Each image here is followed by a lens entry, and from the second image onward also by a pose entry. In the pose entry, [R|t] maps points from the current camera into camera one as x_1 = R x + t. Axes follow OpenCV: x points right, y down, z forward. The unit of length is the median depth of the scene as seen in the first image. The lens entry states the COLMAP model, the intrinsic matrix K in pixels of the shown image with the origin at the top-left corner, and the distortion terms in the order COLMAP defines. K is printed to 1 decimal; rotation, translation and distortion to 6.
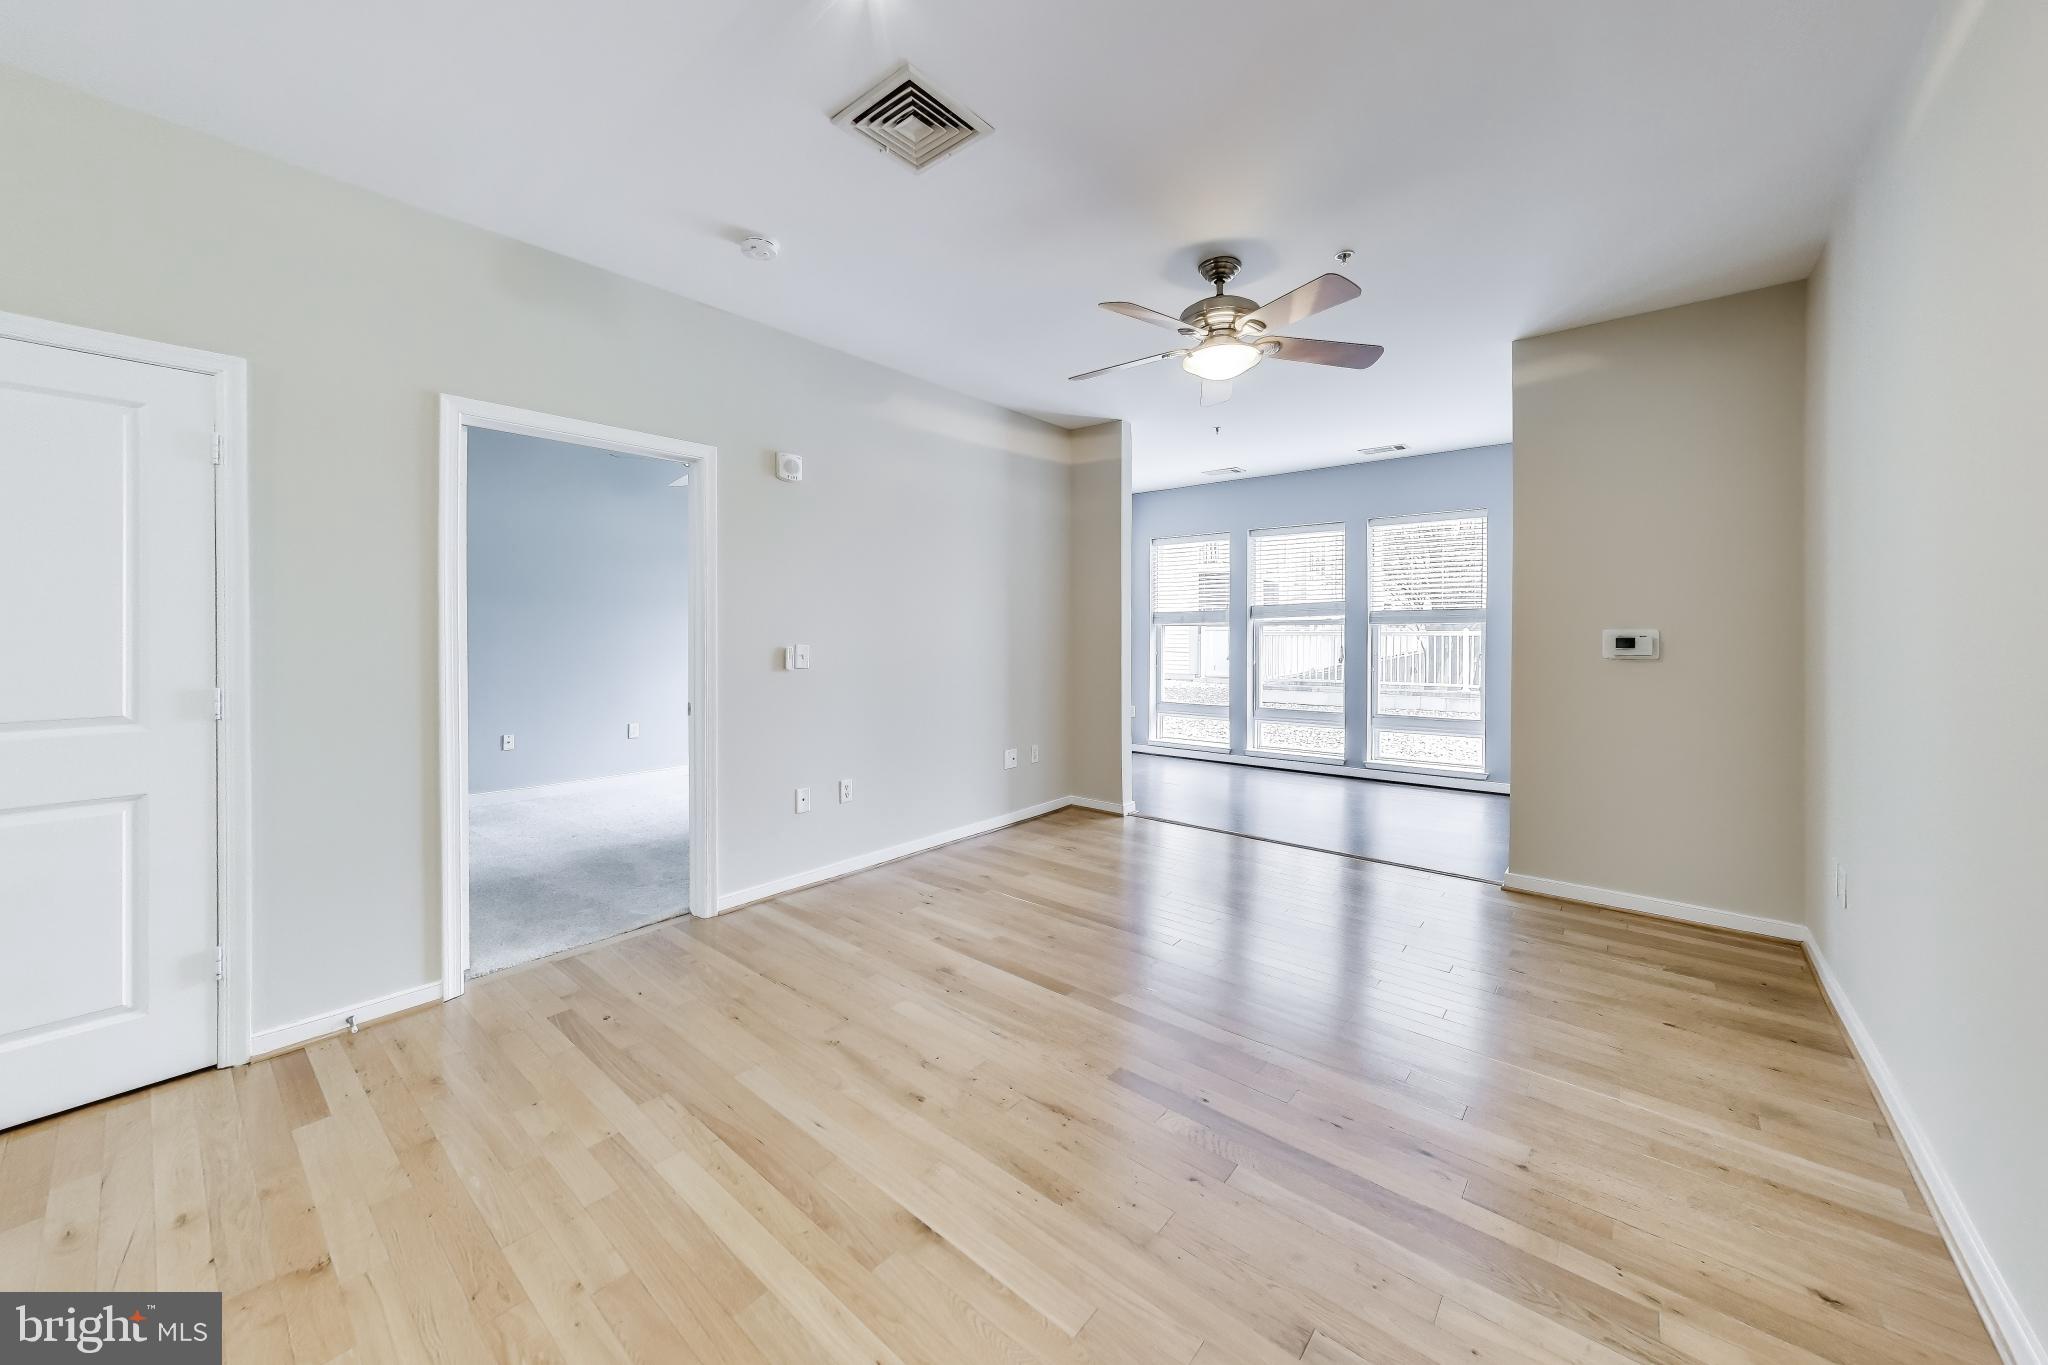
lens RADIAL K [[737.7, 0, 1021.0], [0, 737.7, 639.5], [0, 0, 1]] dist [-0.010328, 0.000035]
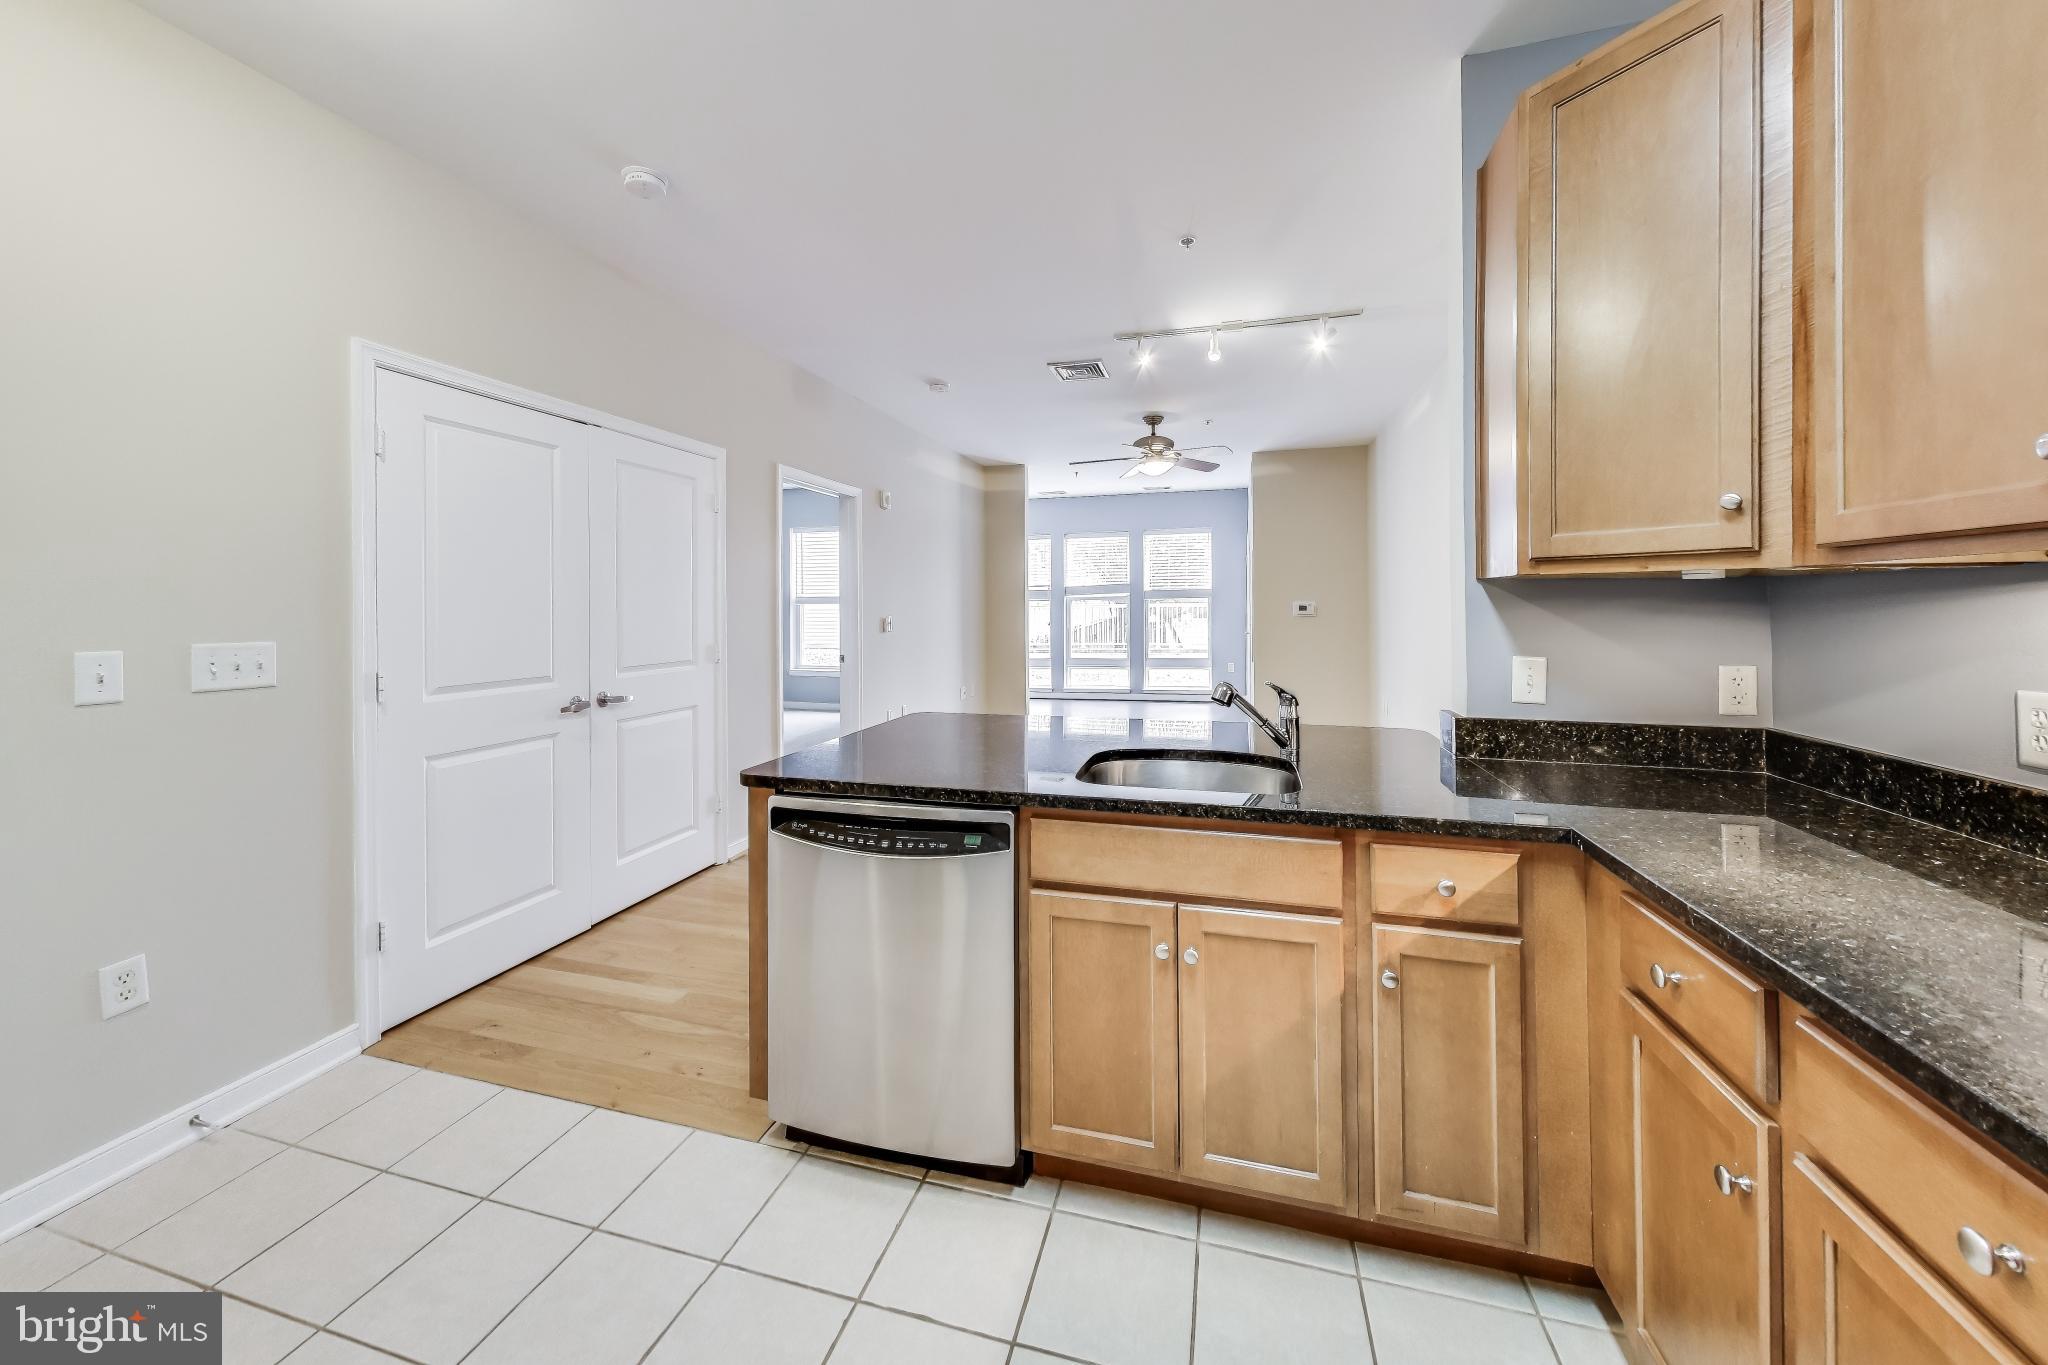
lens RADIAL K [[751.1, 0, 1024.0], [0, 751.1, 606.6], [0, 0, 1]] dist [0.000377, 0.000008]
pose [[0.909083, -0.008835, 0.416521, -0.516368], [0.012597, 0.999901, -0.006285, 0.001496], [-0.416425, 0.010960, 0.909104, -0.394839]]
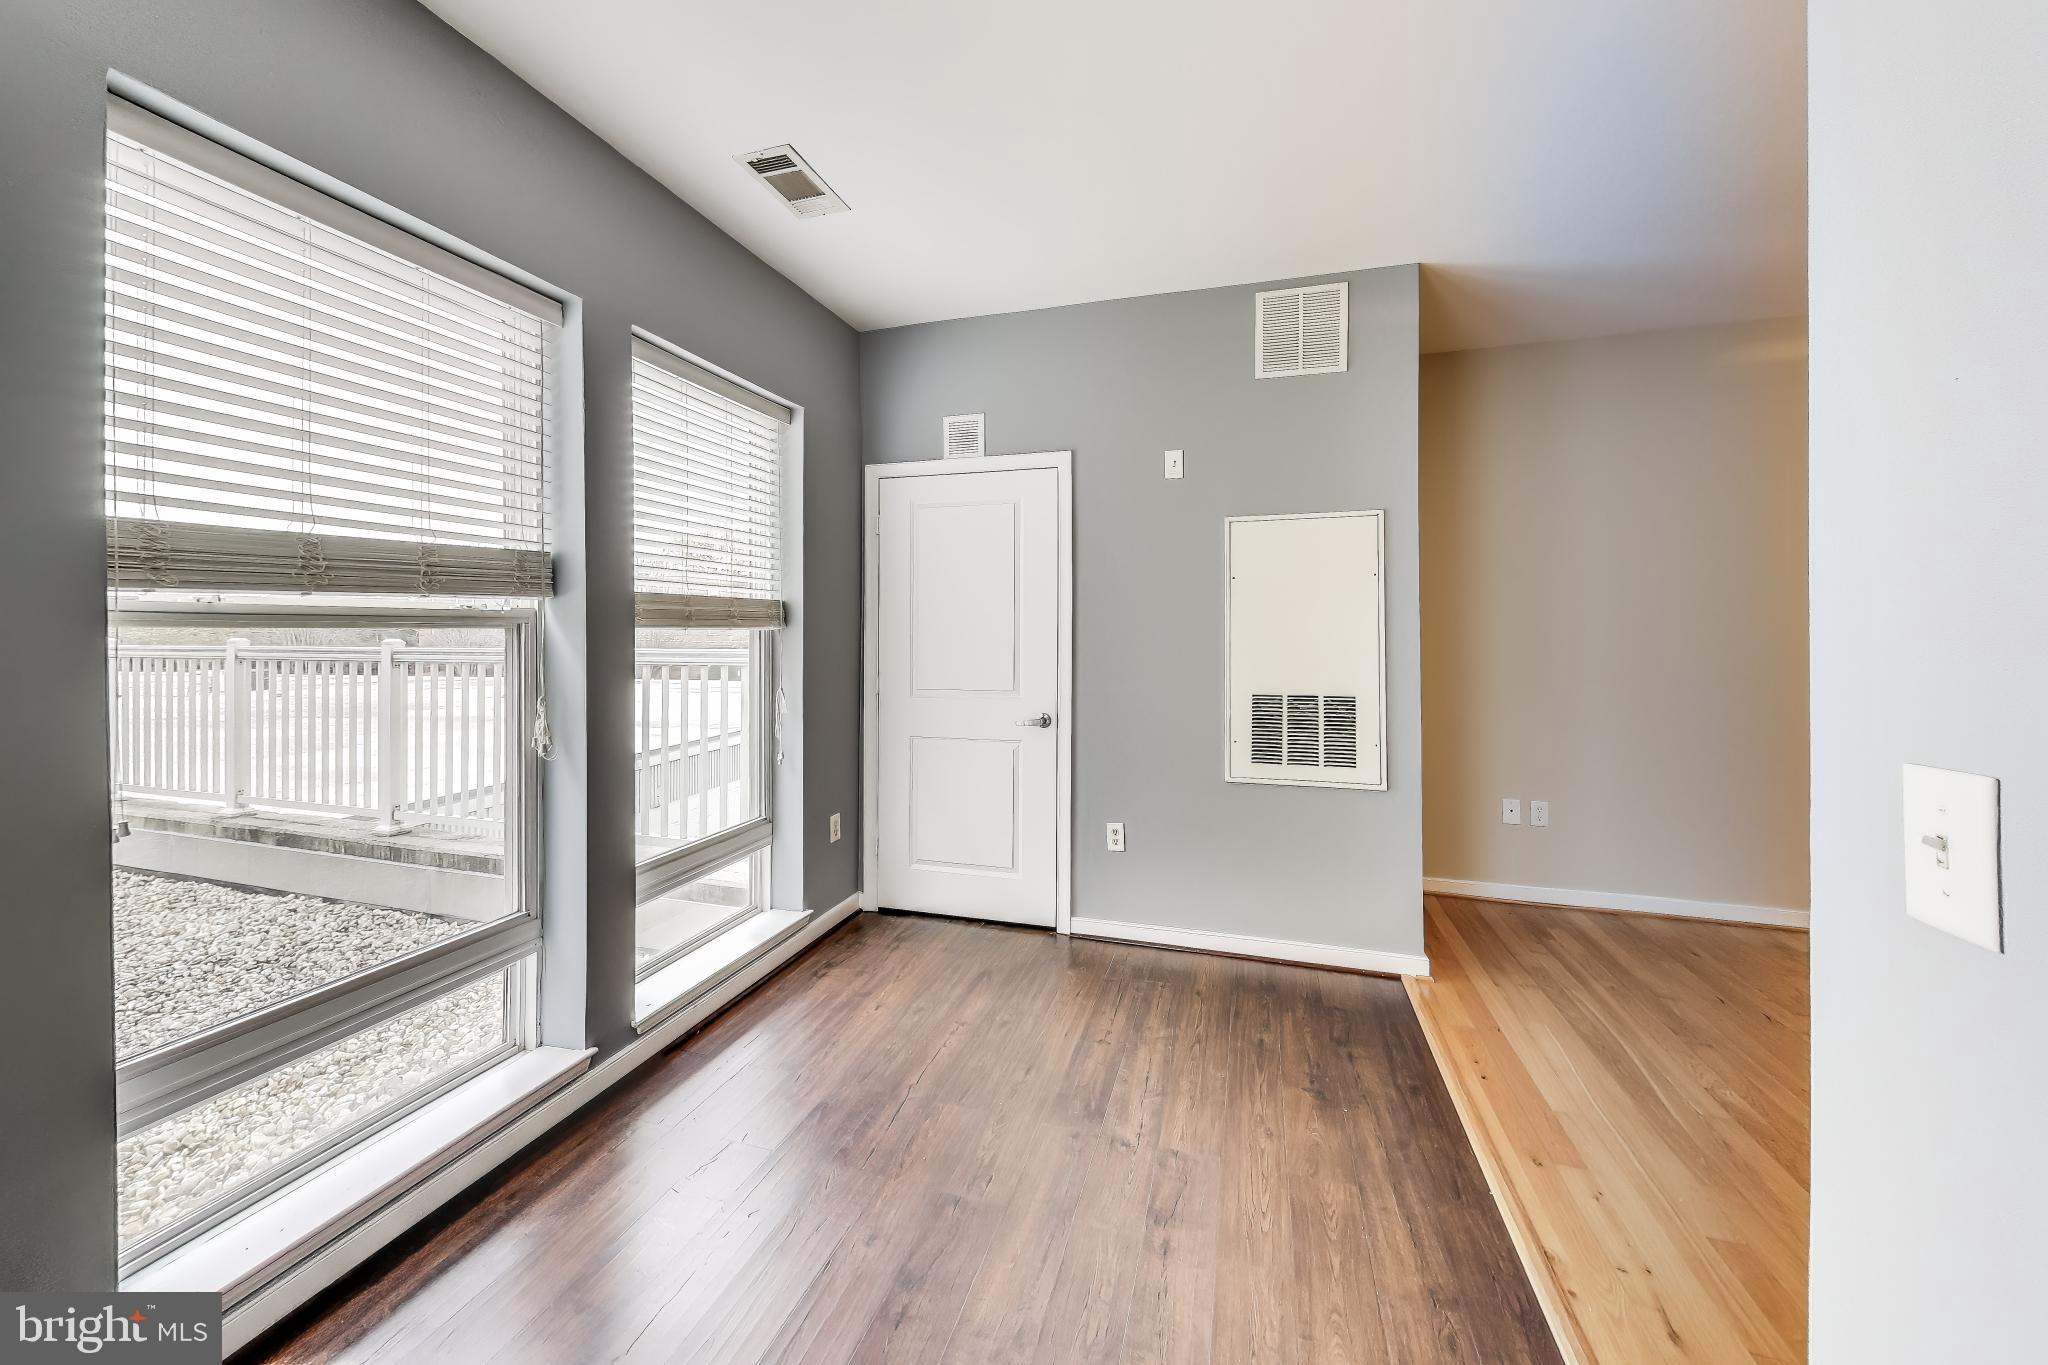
lens RADIAL K [[682.7, 0, 1024.8], [0, 682.7, 634.3], [0, 0, 1]] dist [-0.063542, -0.000008]
pose [[-0.384621, -0.000220, 0.923074, 0.139412], [0.011484, 0.999921, 0.005023, -0.023720], [-0.923003, 0.012532, -0.384589, 1.212394]]
